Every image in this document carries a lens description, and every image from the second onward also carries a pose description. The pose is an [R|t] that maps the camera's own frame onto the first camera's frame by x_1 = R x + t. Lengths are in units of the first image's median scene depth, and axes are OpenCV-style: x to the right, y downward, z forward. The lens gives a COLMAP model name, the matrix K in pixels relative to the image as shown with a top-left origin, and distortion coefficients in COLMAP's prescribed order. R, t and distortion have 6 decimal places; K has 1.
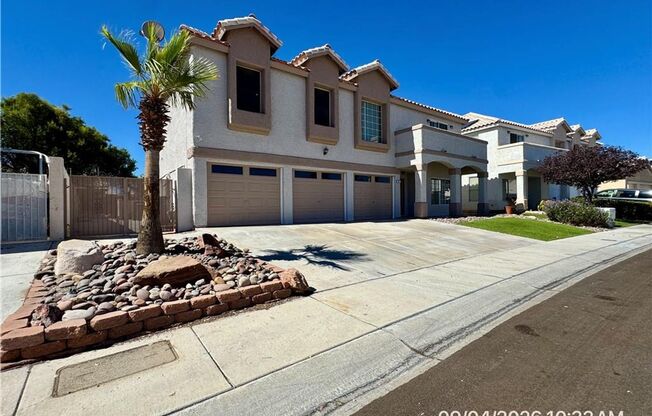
lens RADIAL K [[311.6, 0, 325.7], [0, 311.6, 207.6], [0, 0, 1]] dist [0.011716, -0.000834]
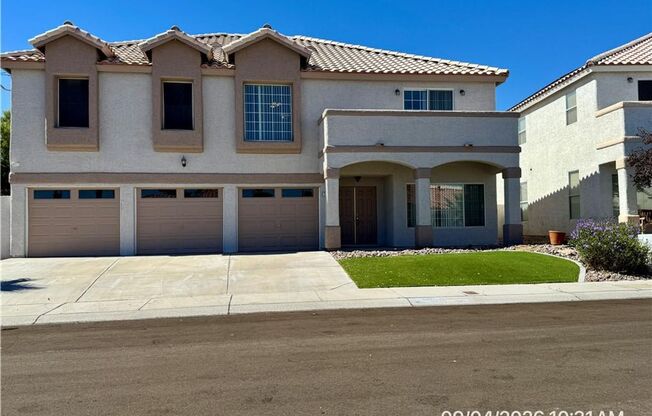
lens RADIAL K [[311.6, 0, 344.3], [0, 311.6, 218.6], [0, 0, 1]] dist [0.011716, -0.000834]
pose [[0.853493, -0.025139, -0.520498, 0.738976], [0.008195, 0.999360, -0.034829, -0.009373], [0.521040, 0.025461, 0.853152, 0.546358]]
